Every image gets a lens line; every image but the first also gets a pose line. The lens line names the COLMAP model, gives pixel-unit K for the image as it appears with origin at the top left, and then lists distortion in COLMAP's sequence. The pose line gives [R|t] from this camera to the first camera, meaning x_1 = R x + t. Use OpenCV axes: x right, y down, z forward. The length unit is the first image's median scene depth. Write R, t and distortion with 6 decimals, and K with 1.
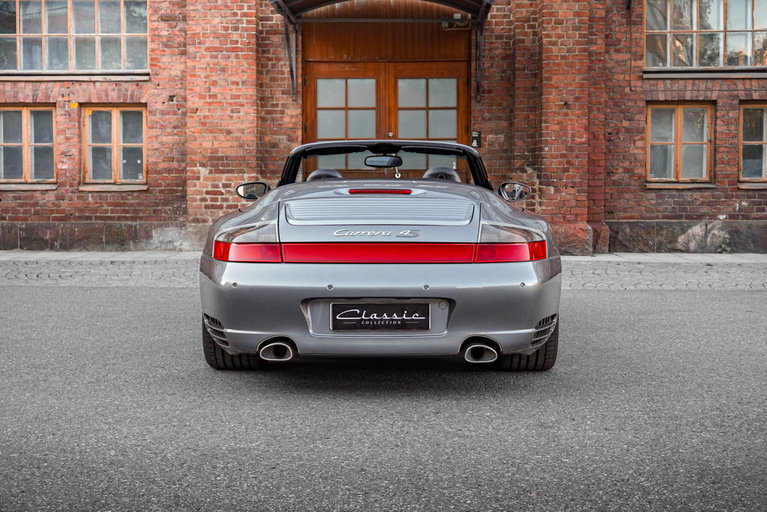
lens RADIAL K [[1060.9, 0, 383.5], [0, 1060.9, 256.0], [0, 0, 1]] dist [-0.070642, 0.017253]
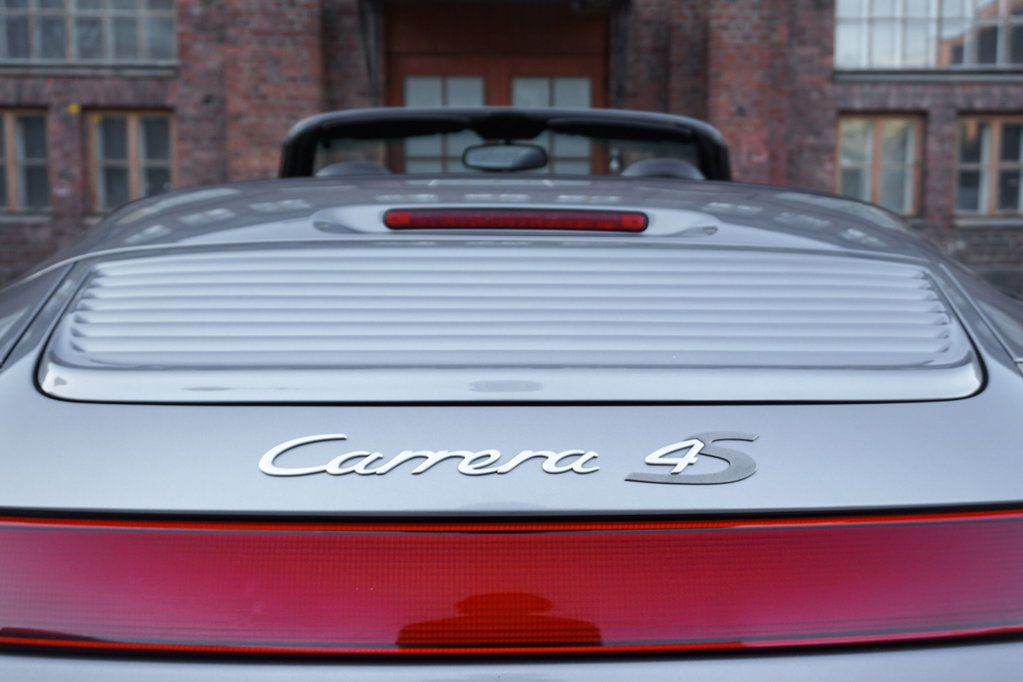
lens RADIAL K [[1007.4, 0, 546.4], [0, 1007.4, 324.1], [0, 0, 1]] dist [-0.015145, -0.003060]
pose [[0.998388, -0.000900, 0.056745, -0.003338], [-0.001004, 0.999438, 0.033516, -0.016330], [-0.056743, -0.033519, 0.997826, 0.279487]]
